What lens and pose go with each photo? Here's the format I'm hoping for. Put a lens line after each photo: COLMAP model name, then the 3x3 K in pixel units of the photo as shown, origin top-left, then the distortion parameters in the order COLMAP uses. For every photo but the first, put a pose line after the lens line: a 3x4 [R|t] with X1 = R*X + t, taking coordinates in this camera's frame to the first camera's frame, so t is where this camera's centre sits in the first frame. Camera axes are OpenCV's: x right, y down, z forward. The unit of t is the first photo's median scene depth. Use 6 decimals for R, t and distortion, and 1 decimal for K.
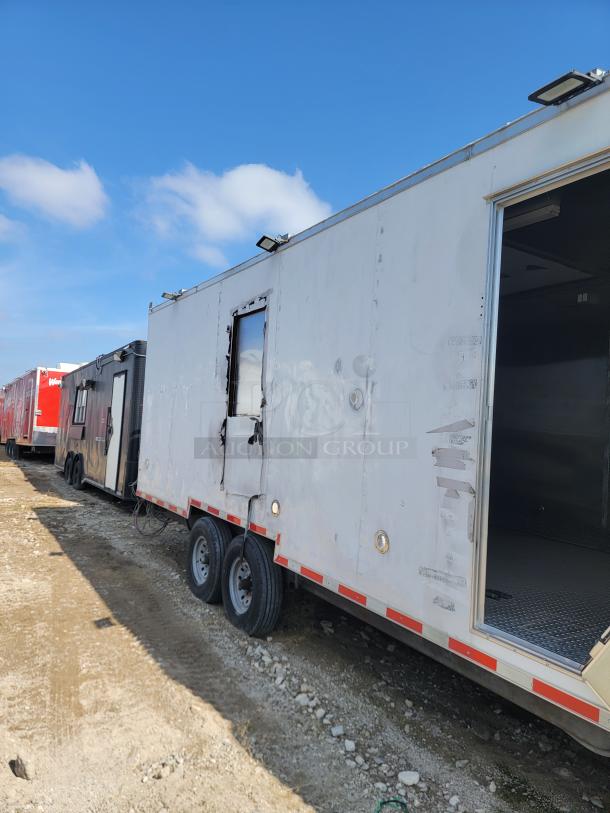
lens RADIAL K [[560.9, 0, 306.8], [0, 560.9, 409.7], [0, 0, 1]] dist [0.087340, -0.071599]
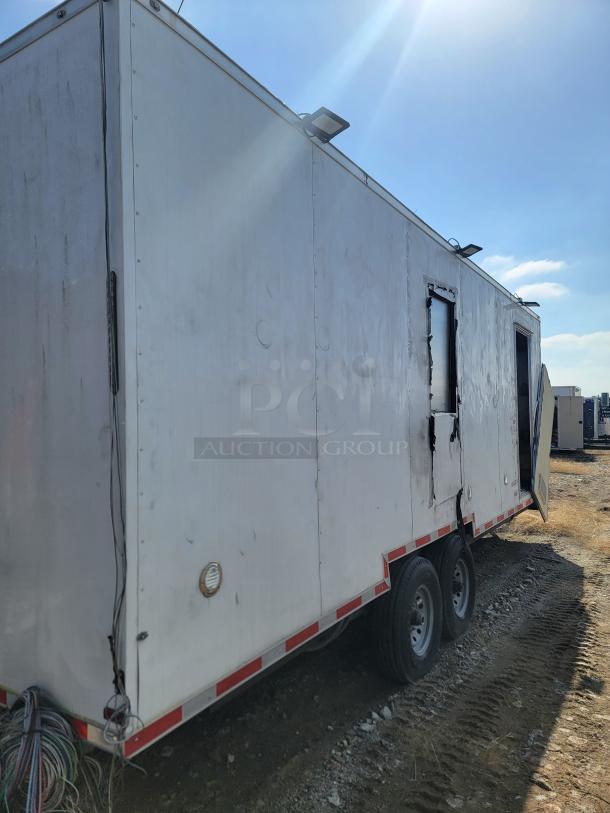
lens RADIAL K [[560.9, 0, 306.8], [0, 560.9, 409.7], [0, 0, 1]] dist [0.087340, -0.071599]
pose [[-0.450710, -0.015351, 0.892538, -0.878469], [-0.035241, 0.999379, -0.000607, 0.017466], [-0.891974, -0.031727, -0.450971, 1.725938]]
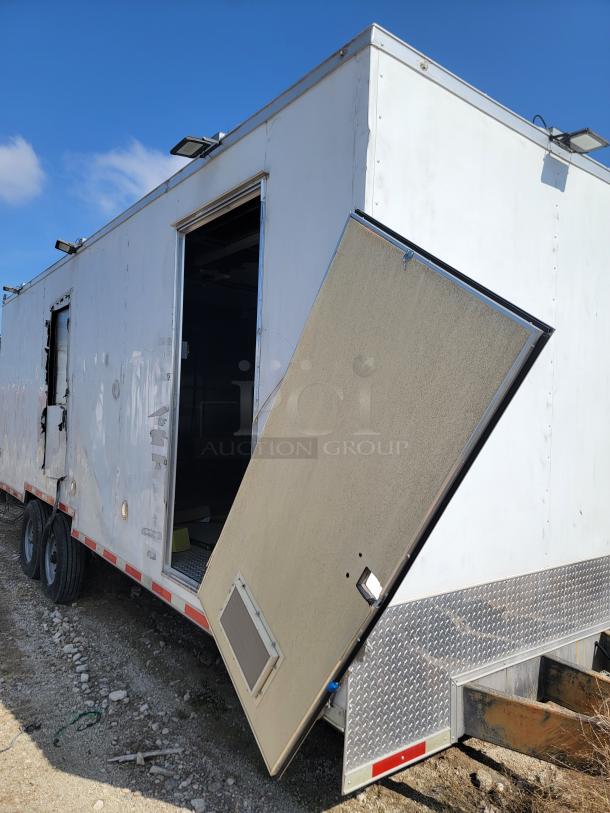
lens RADIAL K [[560.9, 0, 306.8], [0, 560.9, 409.7], [0, 0, 1]] dist [0.087340, -0.071599]
pose [[0.994444, -0.016216, 0.104008, 0.272776], [0.013772, 0.999613, 0.024180, 0.000662], [-0.104360, -0.022613, 0.994282, -0.150309]]
